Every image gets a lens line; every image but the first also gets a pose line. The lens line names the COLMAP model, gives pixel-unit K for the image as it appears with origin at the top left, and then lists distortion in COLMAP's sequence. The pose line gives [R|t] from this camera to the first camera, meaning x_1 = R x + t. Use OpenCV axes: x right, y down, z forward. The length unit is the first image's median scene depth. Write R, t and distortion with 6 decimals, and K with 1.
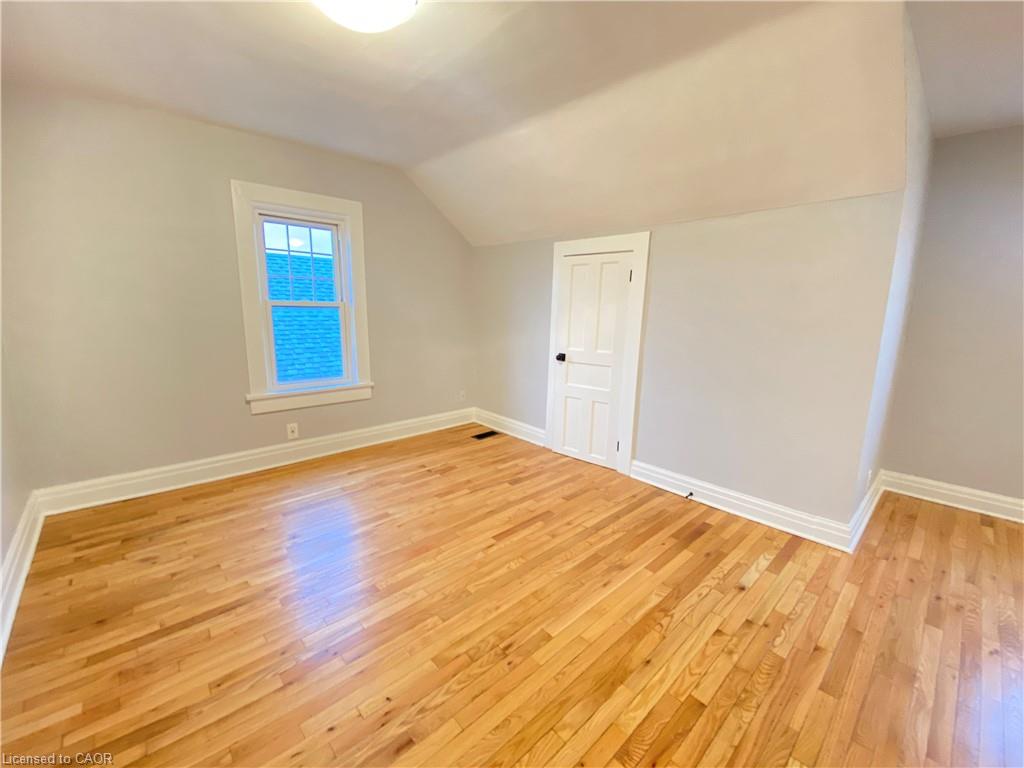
lens RADIAL K [[412.0, 0, 510.9], [0, 412.0, 383.7], [0, 0, 1]] dist [0.033609, -0.026407]
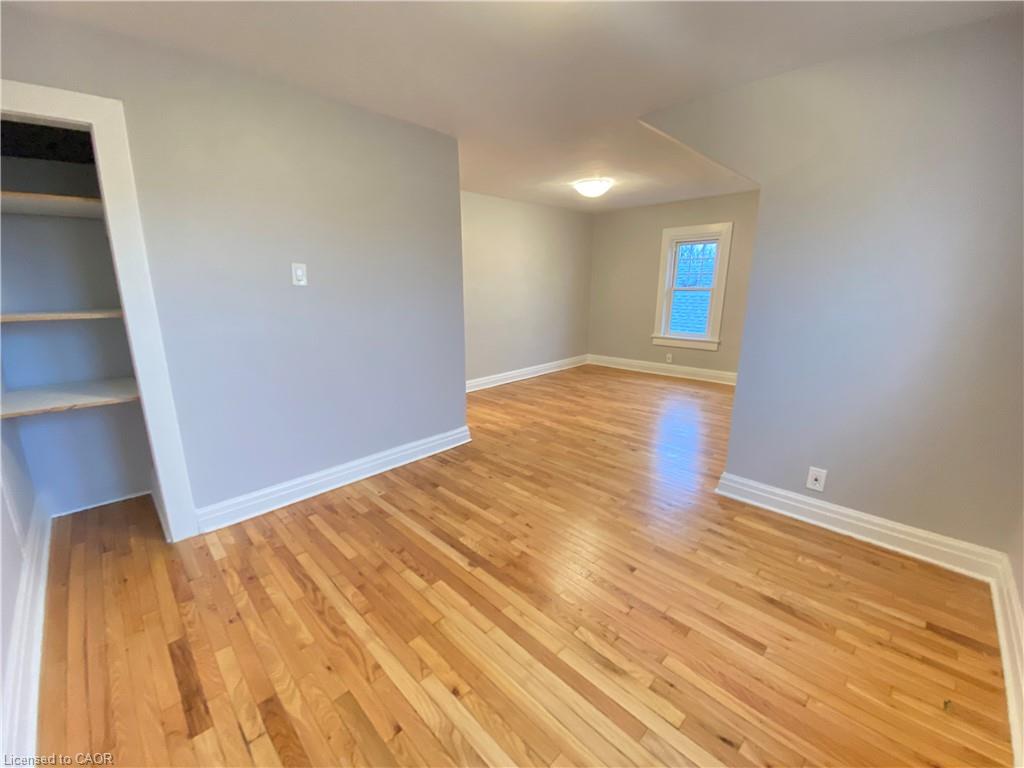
lens RADIAL K [[412.0, 0, 510.9], [0, 412.0, 383.7], [0, 0, 1]] dist [0.033609, -0.026407]
pose [[0.043686, 0.214542, -0.975737, 1.548830], [-0.180971, 0.962212, 0.203465, -0.030214], [0.982518, 0.167691, 0.080861, 0.211742]]
